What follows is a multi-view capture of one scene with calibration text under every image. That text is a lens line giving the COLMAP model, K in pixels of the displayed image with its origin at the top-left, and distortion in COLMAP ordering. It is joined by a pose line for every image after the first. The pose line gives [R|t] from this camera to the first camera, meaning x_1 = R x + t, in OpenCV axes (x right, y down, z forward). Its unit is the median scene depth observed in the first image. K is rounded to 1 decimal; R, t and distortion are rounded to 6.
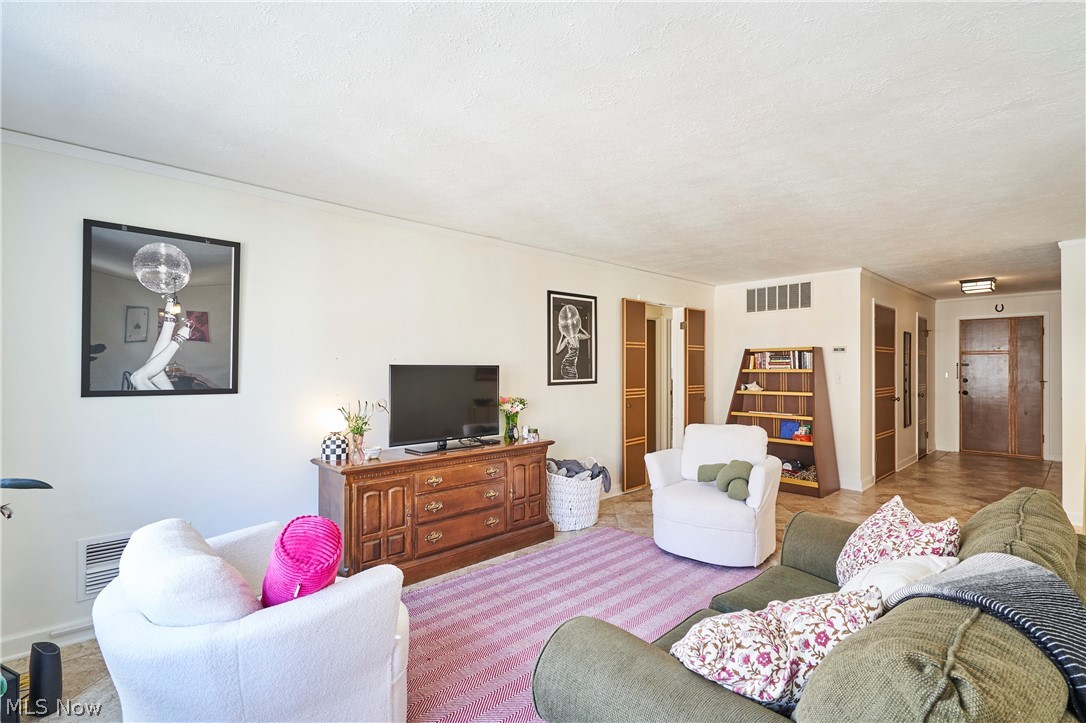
lens RADIAL K [[502.6, 0, 545.5], [0, 502.6, 364.5], [0, 0, 1]] dist [0.000951, 0.000688]
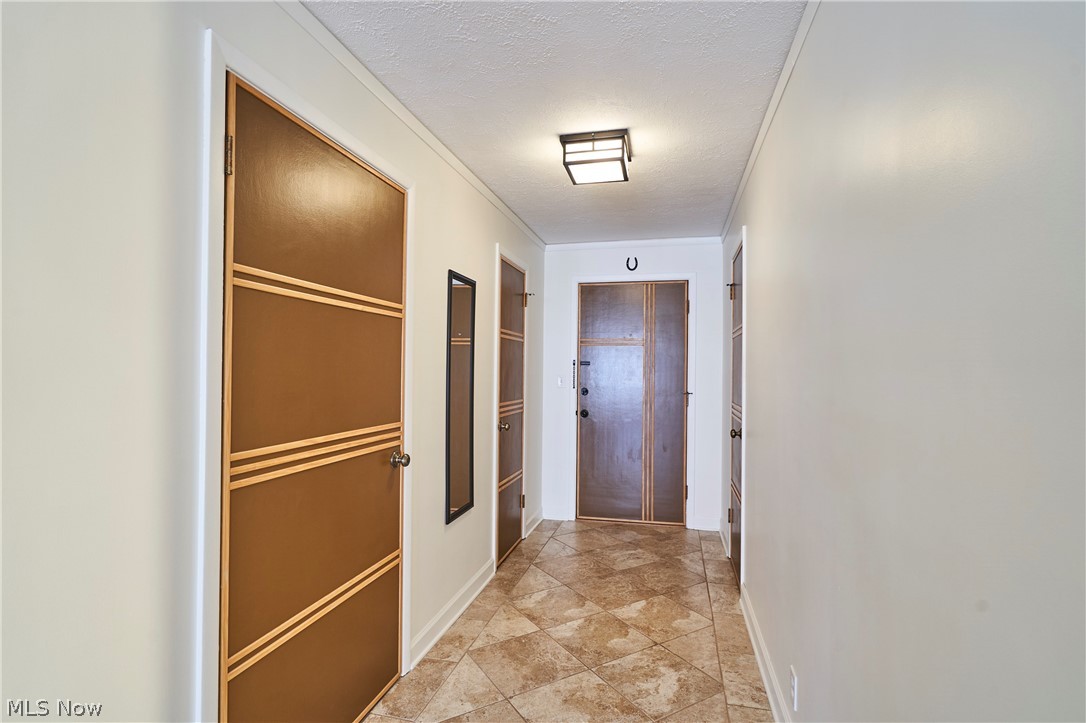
lens RADIAL K [[524.8, 0, 546.9], [0, 524.8, 365.7], [0, 0, 1]] dist [-0.005297, -0.000731]
pose [[0.832311, 0.013276, 0.554149, 0.485135], [-0.011514, 0.999912, -0.006662, 0.007559], [-0.554189, -0.000835, 0.832391, 0.549041]]
